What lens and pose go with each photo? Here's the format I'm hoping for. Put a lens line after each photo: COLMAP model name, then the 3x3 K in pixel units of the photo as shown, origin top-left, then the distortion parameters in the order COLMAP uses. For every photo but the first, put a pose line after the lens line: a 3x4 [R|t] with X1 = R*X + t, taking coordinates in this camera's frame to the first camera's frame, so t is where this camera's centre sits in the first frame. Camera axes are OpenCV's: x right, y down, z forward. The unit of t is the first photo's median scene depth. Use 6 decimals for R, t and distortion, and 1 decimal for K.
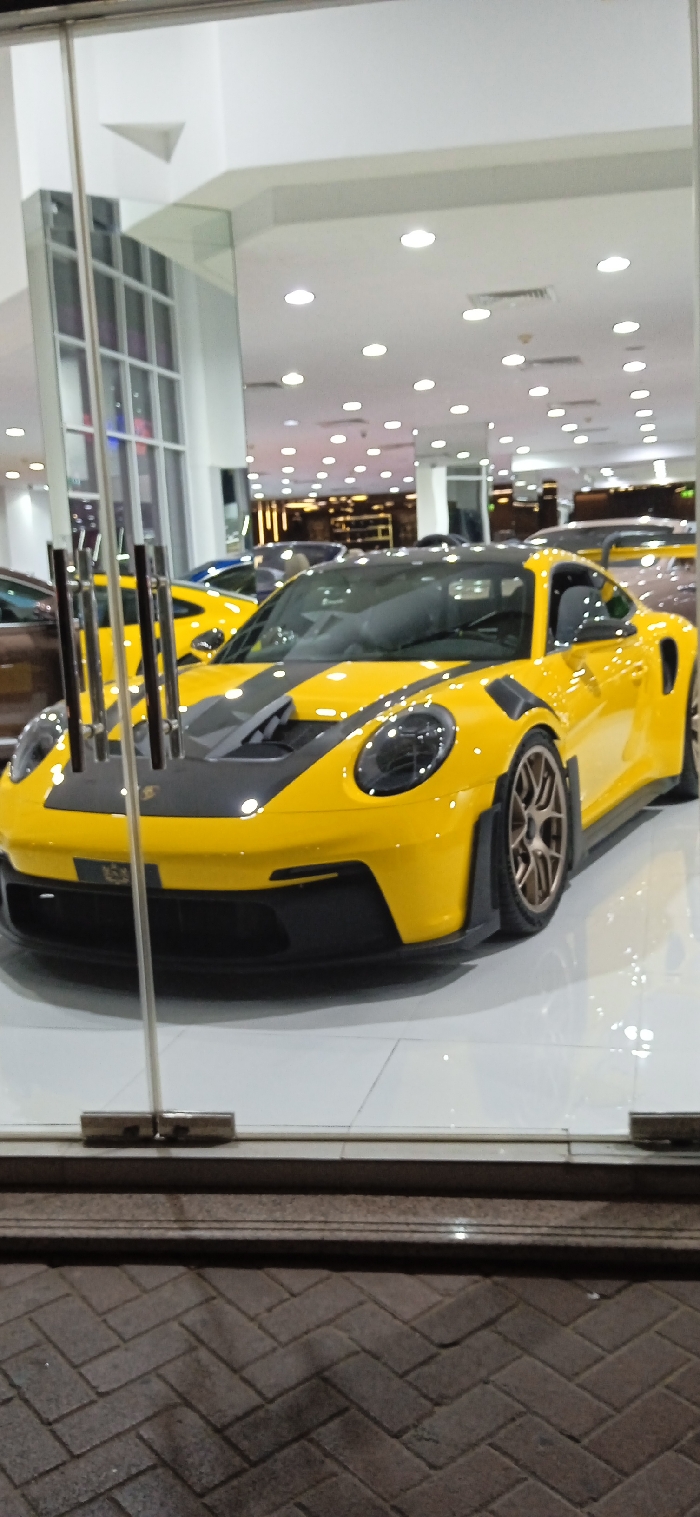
lens RADIAL K [[1276.3, 0, 350.0], [0, 1276.3, 758.5], [0, 0, 1]] dist [0.010668, -0.004136]
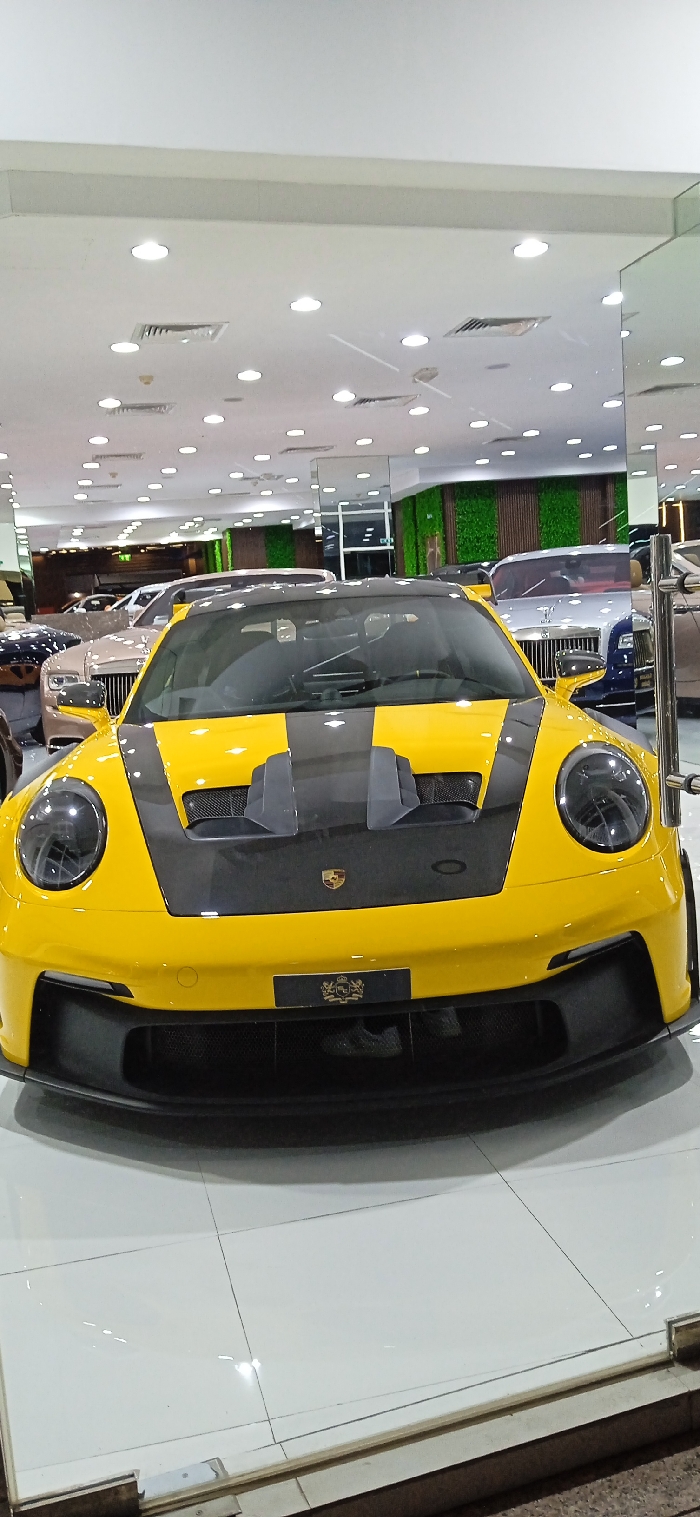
lens RADIAL K [[1276.3, 0, 350.0], [0, 1276.3, 758.5], [0, 0, 1]] dist [0.010668, -0.004136]
pose [[0.893060, -0.060585, 0.445840, -0.316776], [0.082967, 0.996075, -0.030835, -0.013588], [-0.442222, 0.064527, 0.894581, 0.198683]]
